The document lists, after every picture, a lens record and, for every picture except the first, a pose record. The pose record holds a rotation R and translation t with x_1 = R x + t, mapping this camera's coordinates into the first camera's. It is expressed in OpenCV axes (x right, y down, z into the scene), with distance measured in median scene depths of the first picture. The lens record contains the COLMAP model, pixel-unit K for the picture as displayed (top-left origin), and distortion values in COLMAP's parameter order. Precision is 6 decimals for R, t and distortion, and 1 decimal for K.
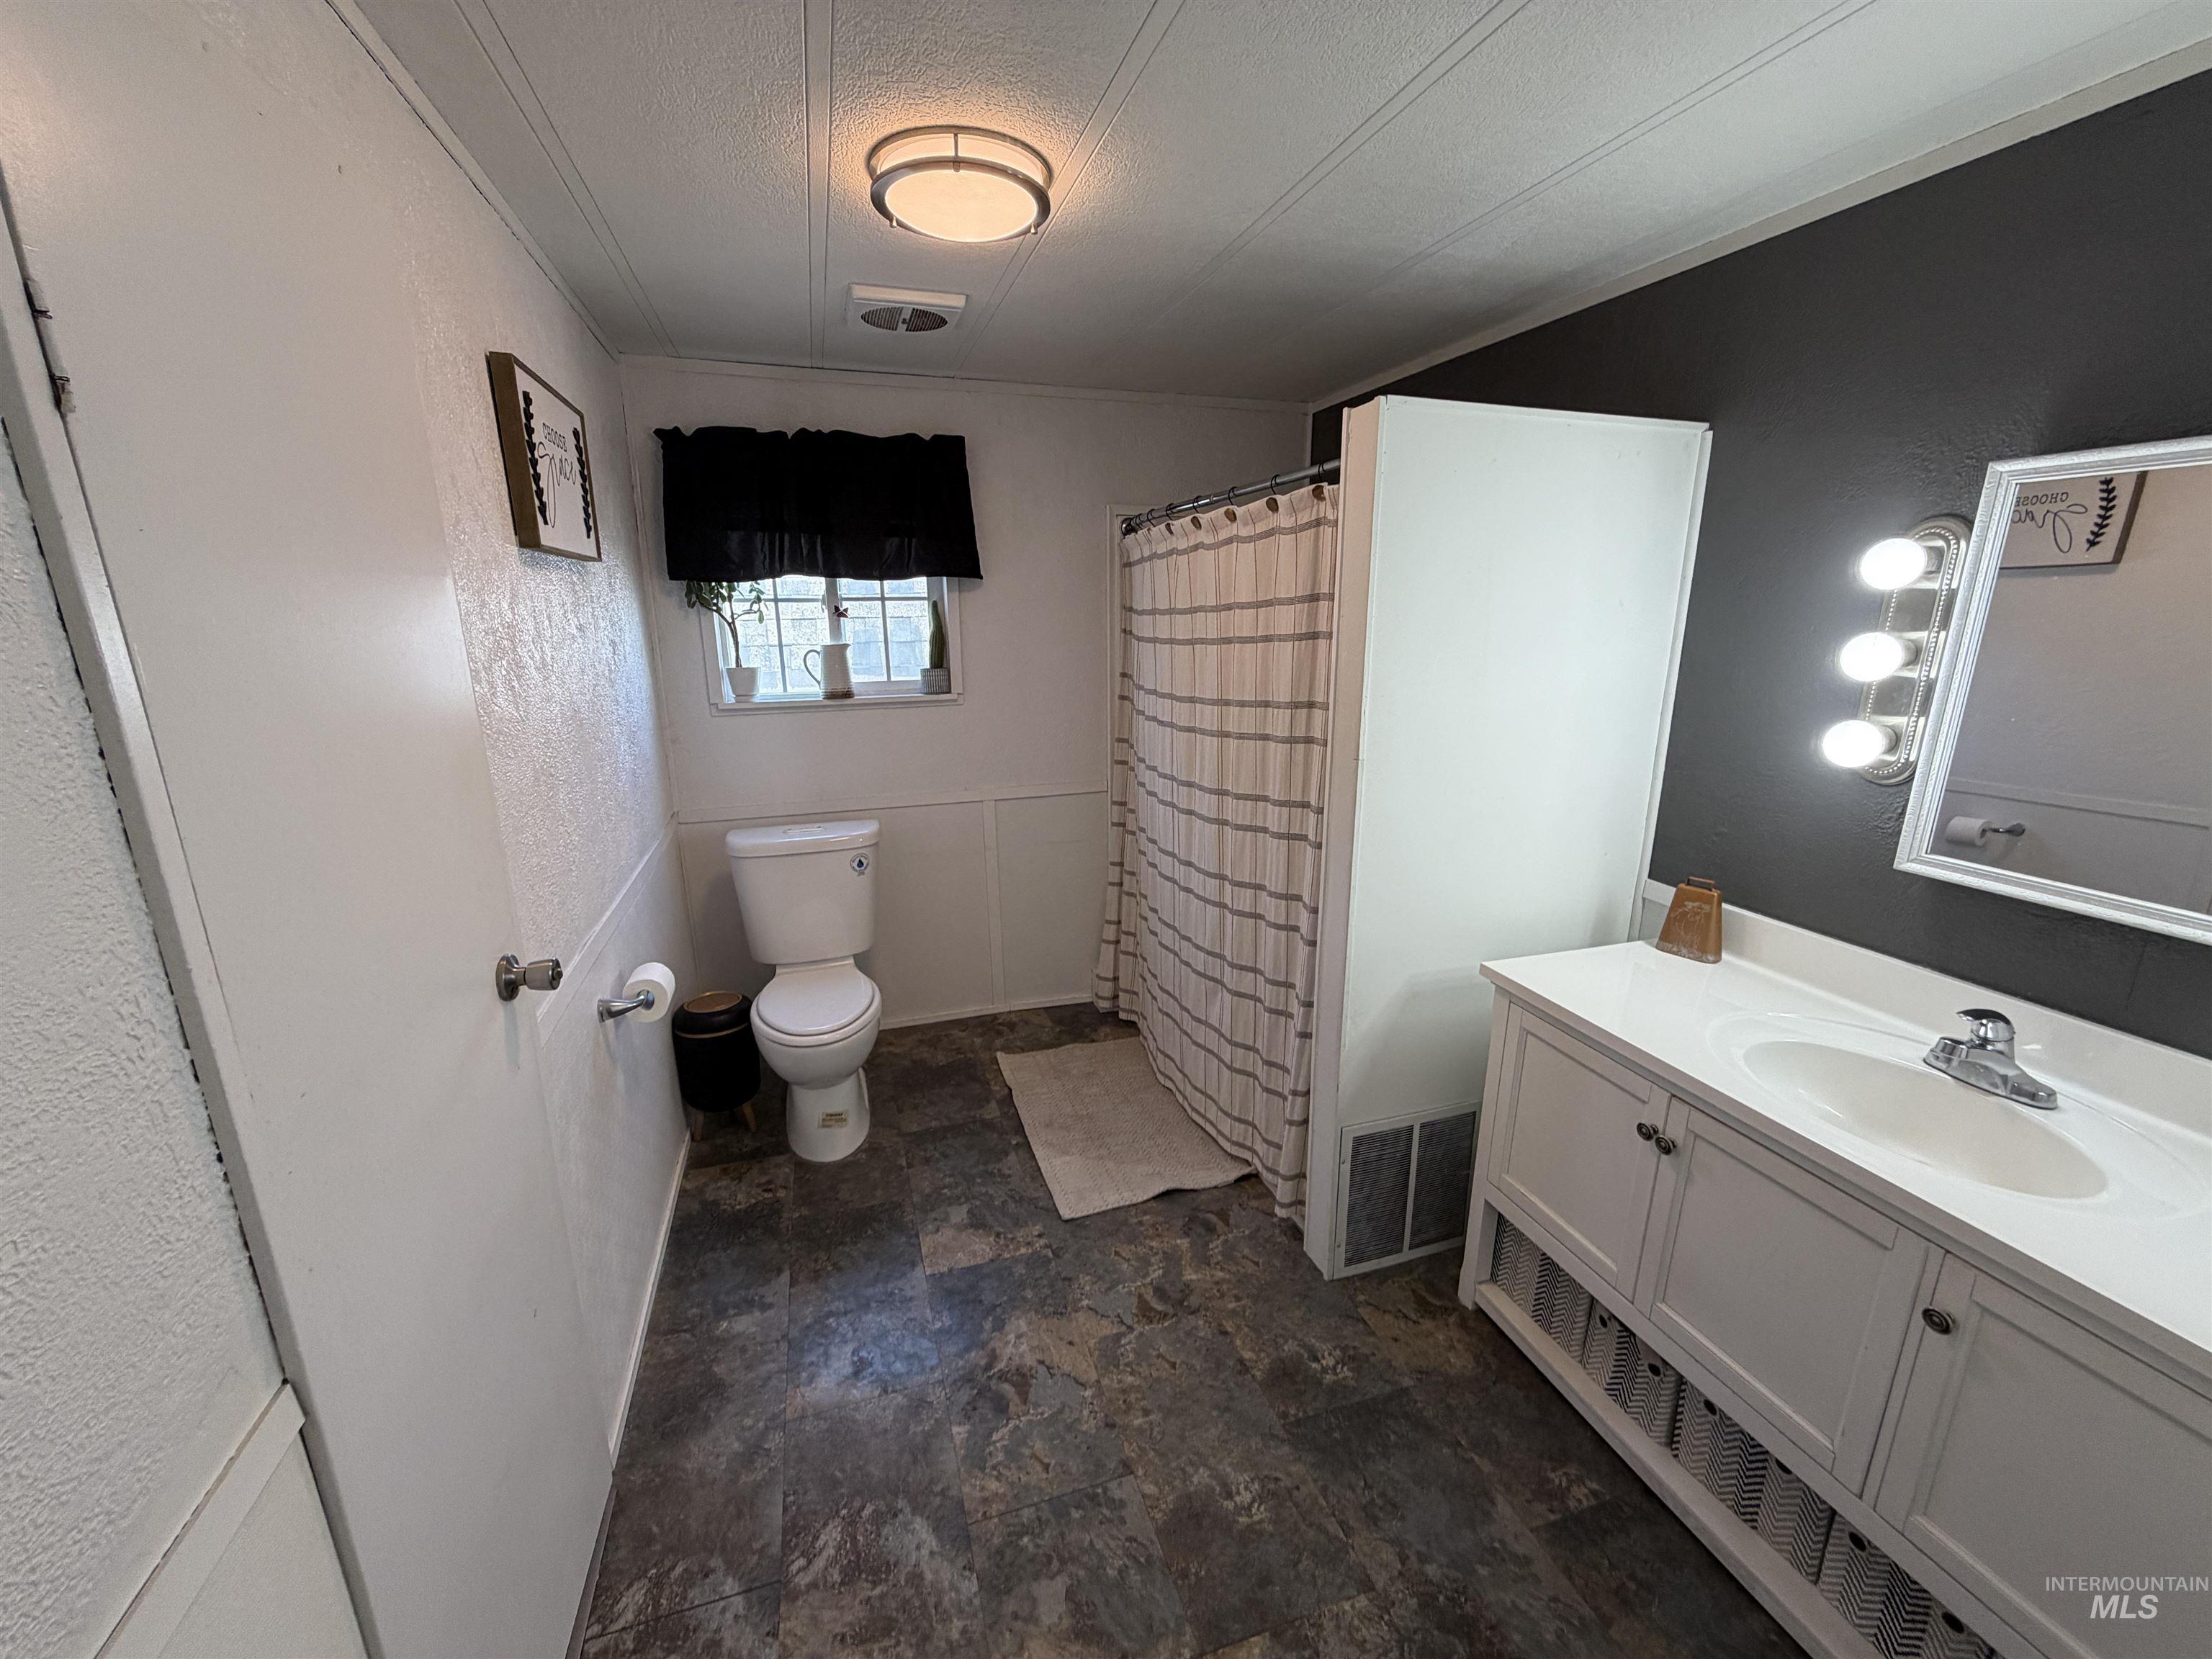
lens RADIAL K [[881.8, 0, 1105.3], [0, 881.8, 841.1], [0, 0, 1]] dist [0.000625, 0.000160]
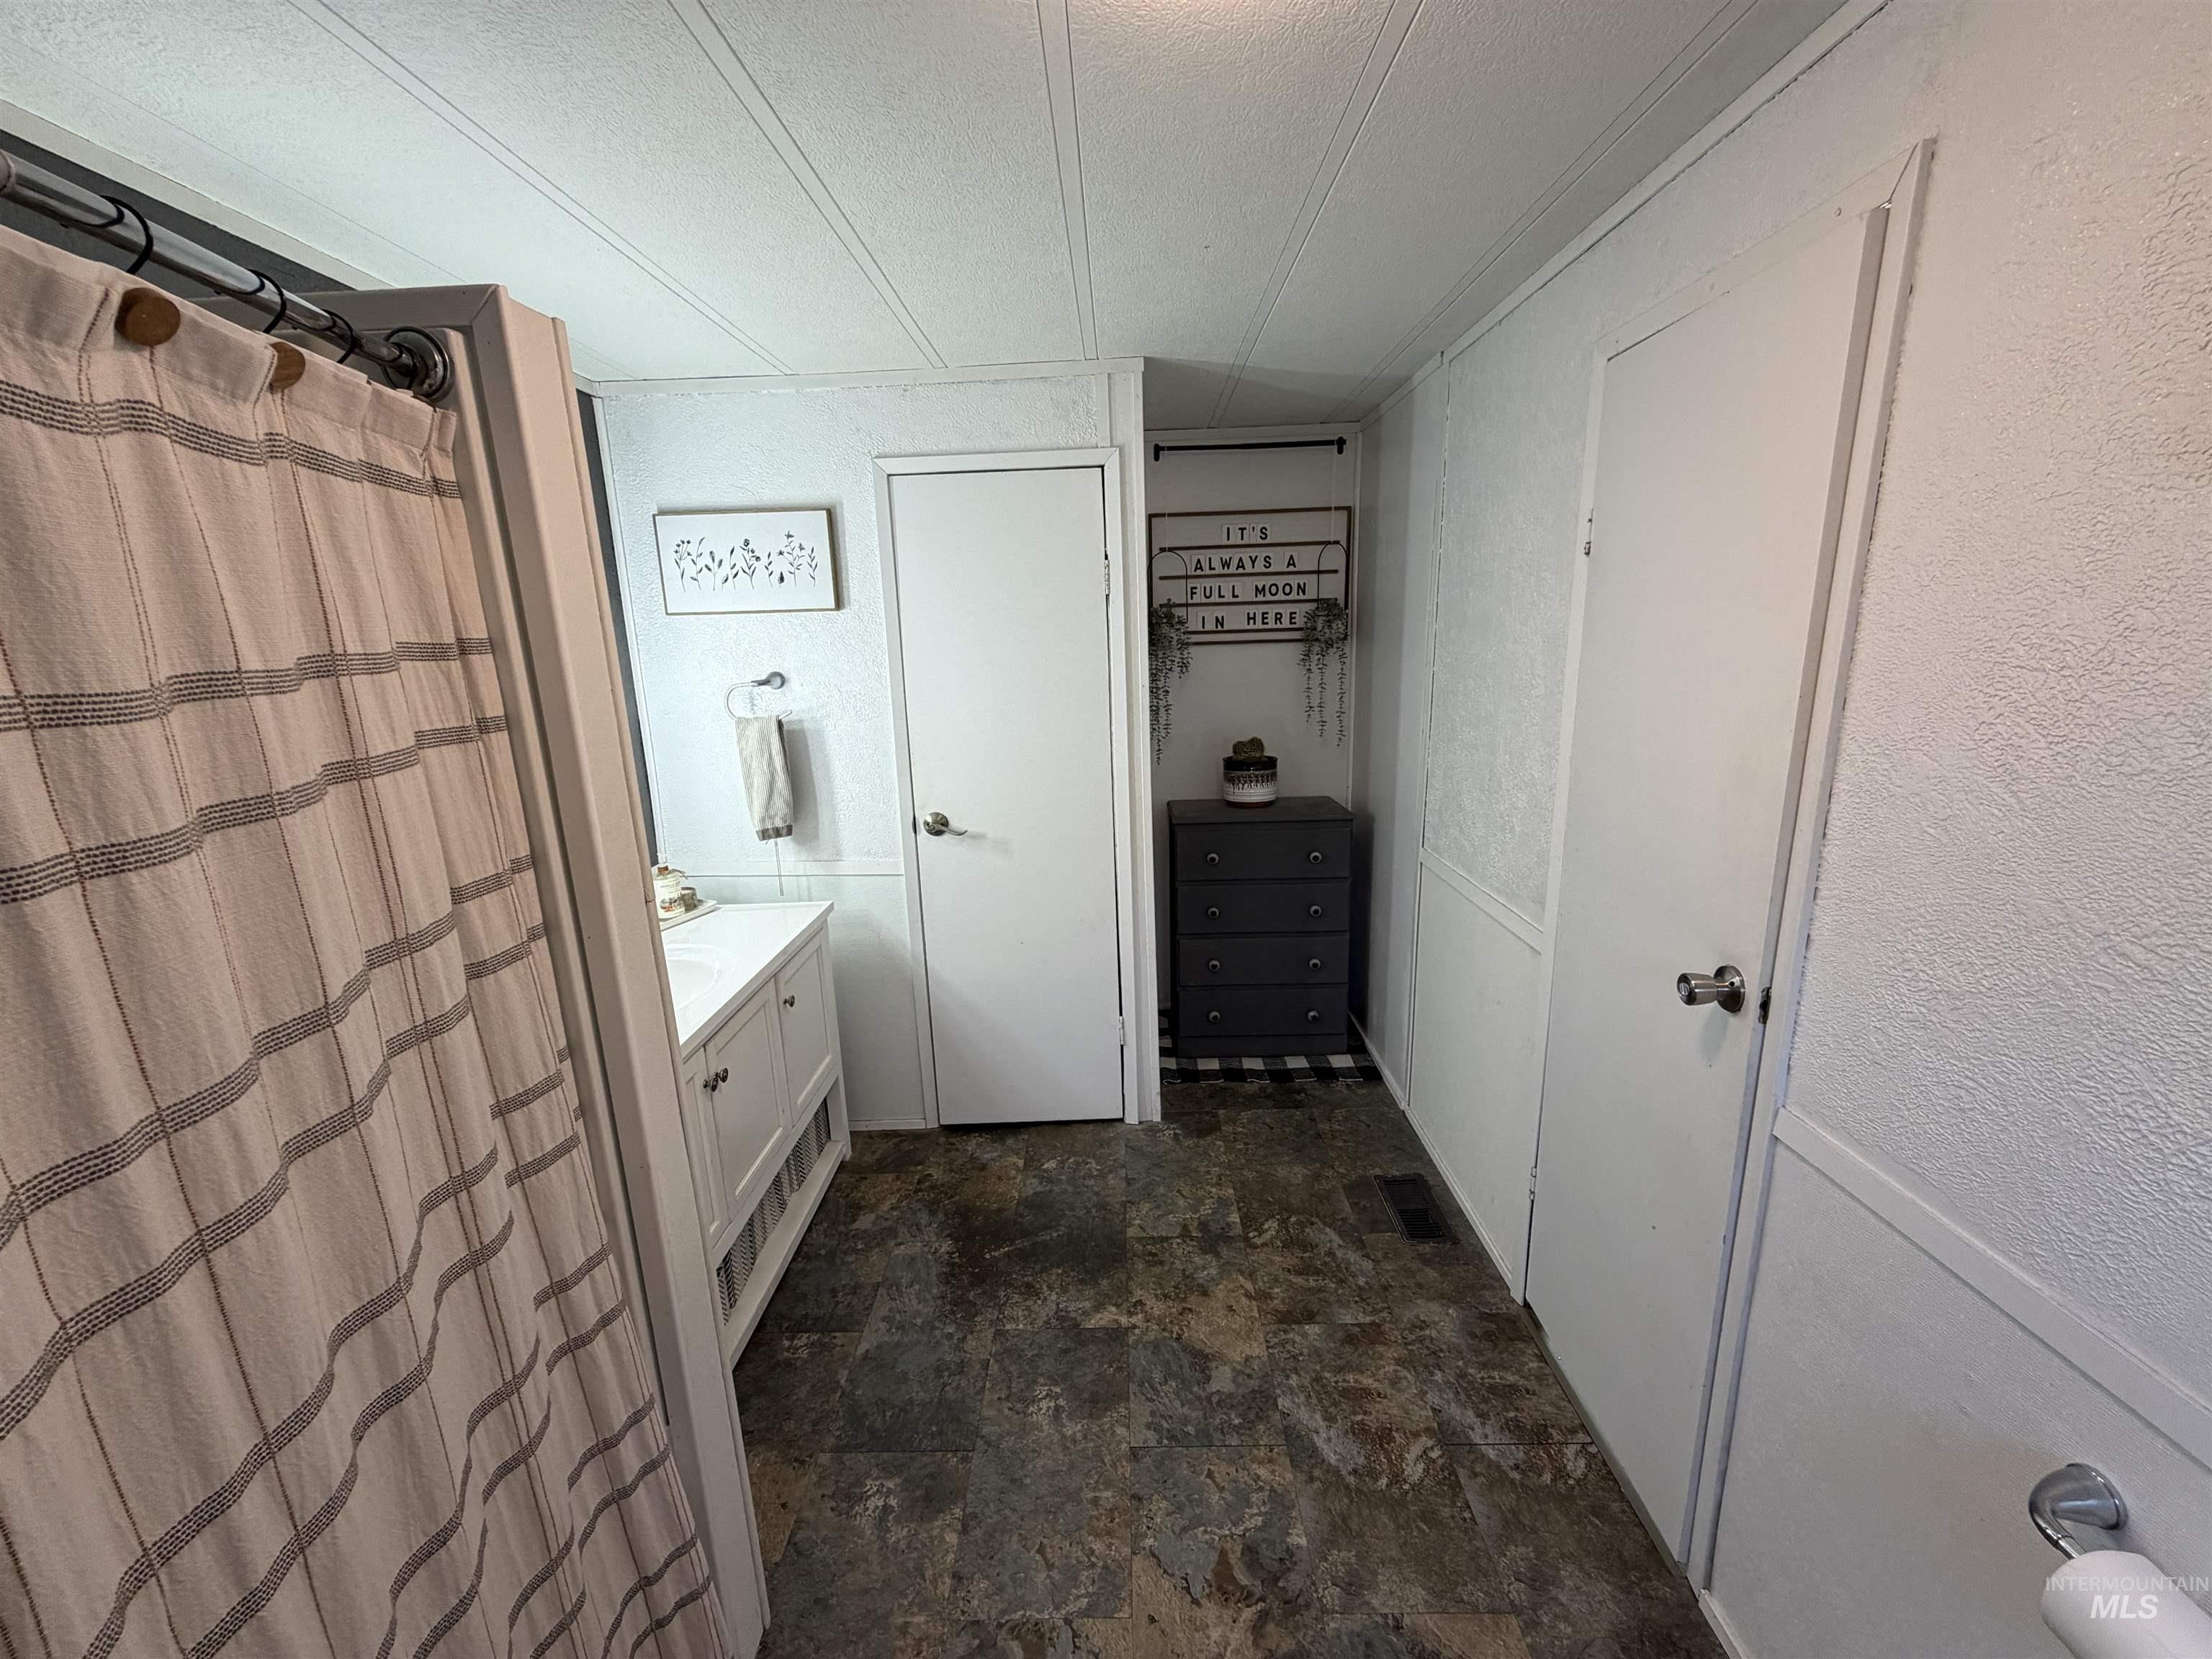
lens RADIAL K [[881.8, 0, 1102.8], [0, 881.8, 831.2], [0, 0, 1]] dist [0.000625, 0.000160]
pose [[-0.945953, -0.035848, 0.322316, -0.259241], [0.118755, 0.886550, 0.447131, -0.434370], [-0.301779, 0.461241, -0.834378, 1.591430]]
